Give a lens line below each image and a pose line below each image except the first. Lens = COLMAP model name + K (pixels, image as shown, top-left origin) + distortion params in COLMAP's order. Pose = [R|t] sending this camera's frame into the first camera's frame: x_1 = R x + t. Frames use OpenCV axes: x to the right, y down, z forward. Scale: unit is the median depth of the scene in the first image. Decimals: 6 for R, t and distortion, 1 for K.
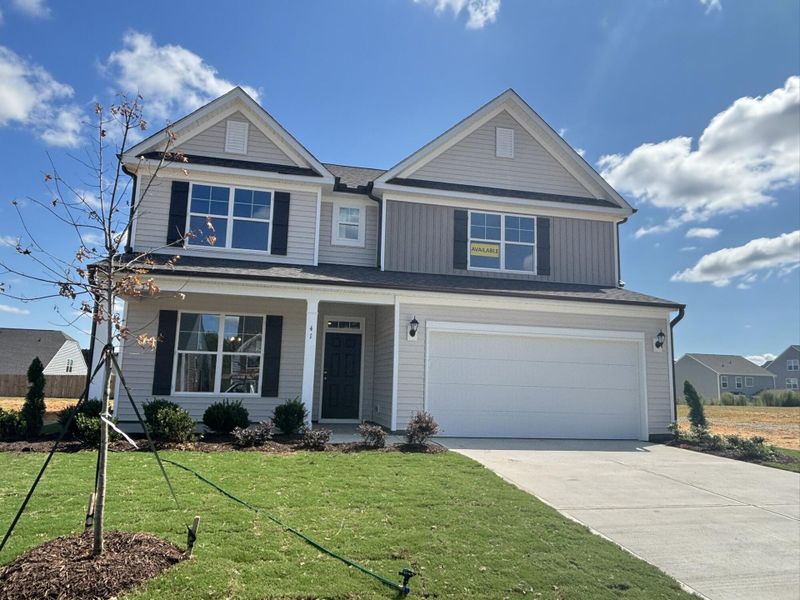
lens RADIAL K [[458.9, 0, 400.0], [0, 458.9, 300.0], [0, 0, 1]] dist [0.000938, -0.000710]
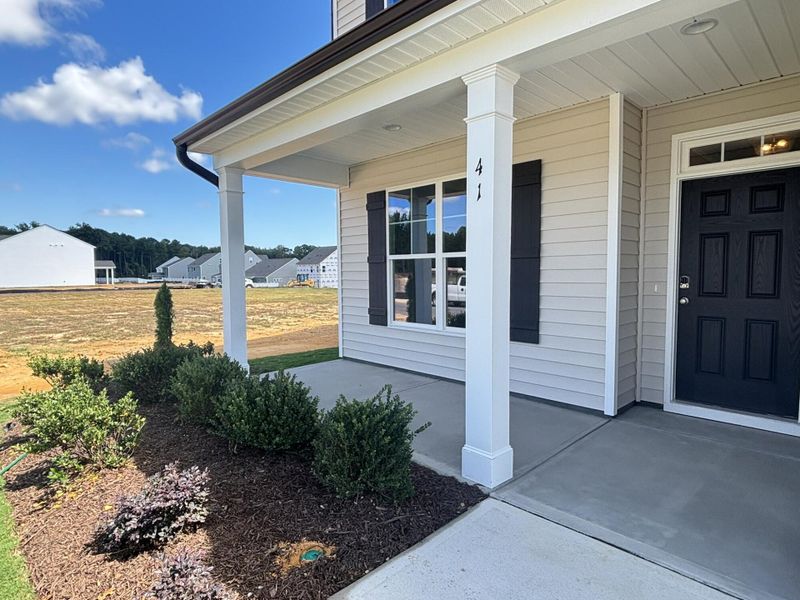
lens RADIAL K [[458.9, 0, 400.0], [0, 458.9, 300.0], [0, 0, 1]] dist [0.000938, -0.000710]
pose [[0.563058, 0.023512, -0.826083, 0.025502], [0.171914, 0.974396, 0.144910, 0.077705], [0.808339, -0.223608, 0.544599, 0.635312]]
